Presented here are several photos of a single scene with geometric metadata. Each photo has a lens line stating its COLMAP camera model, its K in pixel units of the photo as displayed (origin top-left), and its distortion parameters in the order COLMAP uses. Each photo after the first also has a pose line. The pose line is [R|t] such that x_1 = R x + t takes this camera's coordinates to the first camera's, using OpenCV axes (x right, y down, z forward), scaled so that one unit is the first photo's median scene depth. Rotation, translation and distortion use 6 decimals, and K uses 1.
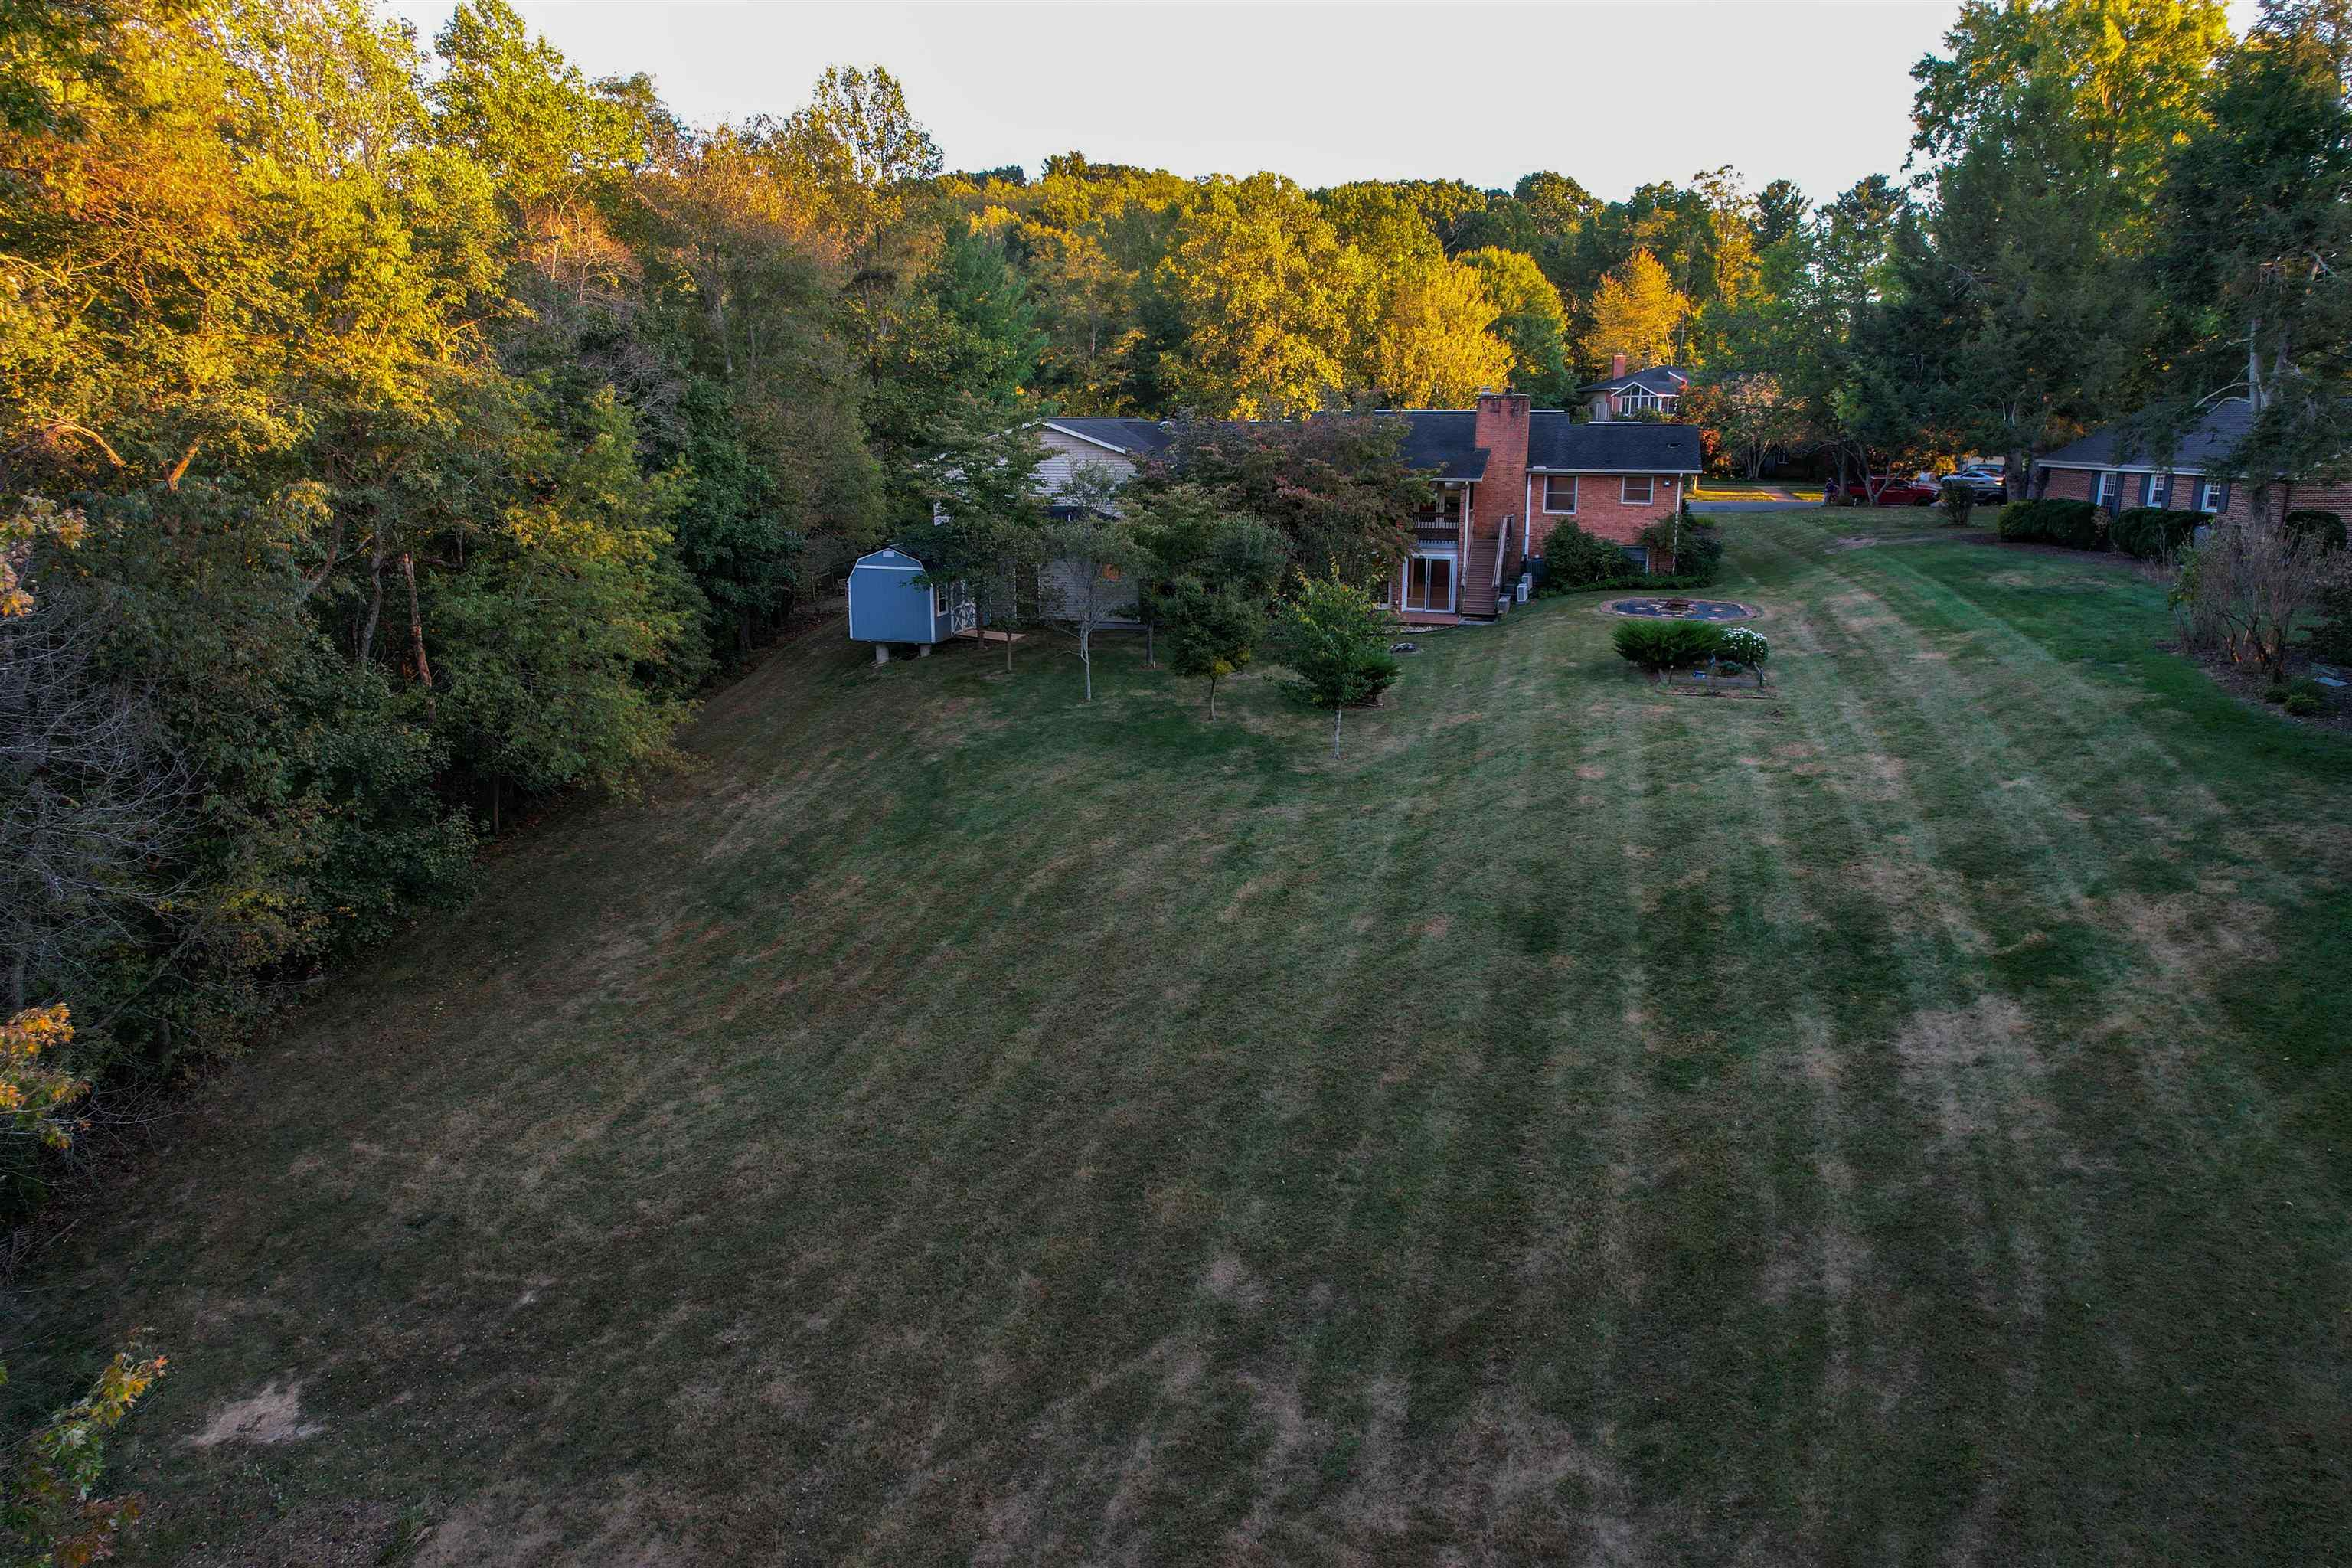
lens RADIAL K [[1504.6, 0, 1179.5], [0, 1504.6, 794.2], [0, 0, 1]] dist [-0.081129, 0.067843]
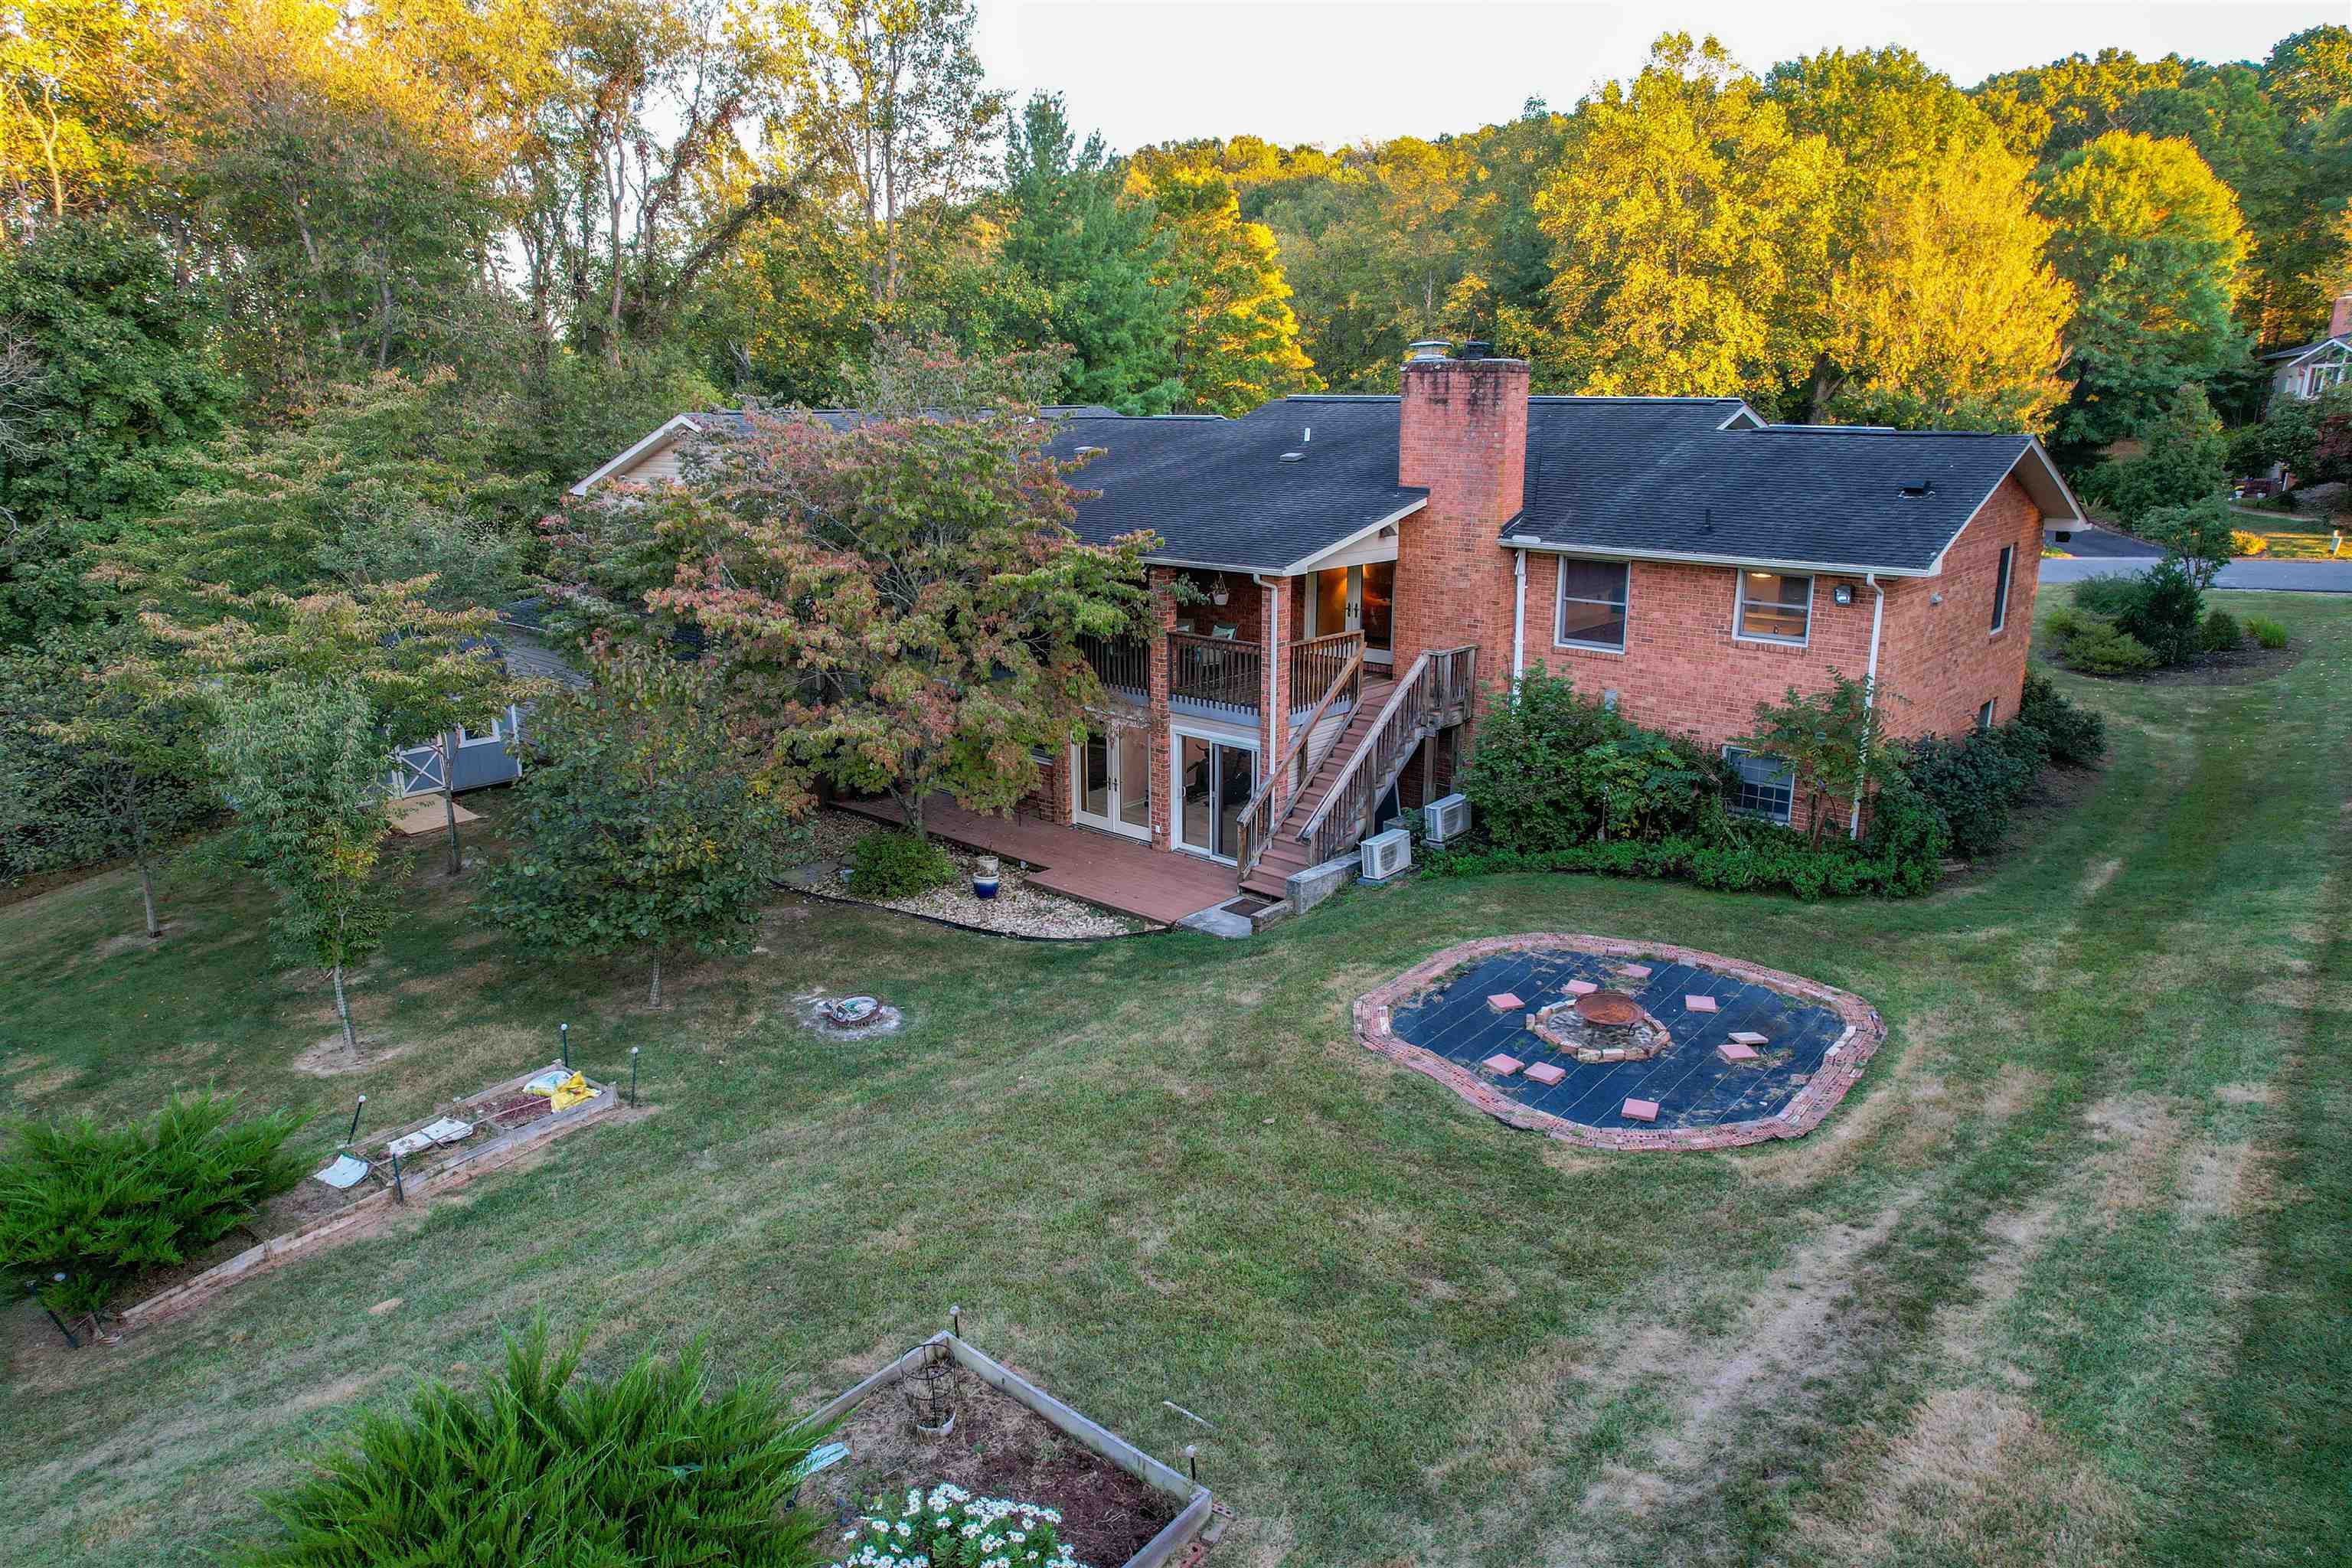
lens RADIAL K [[1504.6, 0, 1179.5], [0, 1504.6, 794.2], [0, 0, 1]] dist [-0.081129, 0.067843]
pose [[0.898881, 0.111578, -0.423749, 0.177259], [-0.104470, 0.993721, 0.040051, -0.082087], [0.425557, 0.008268, 0.904894, 0.310939]]
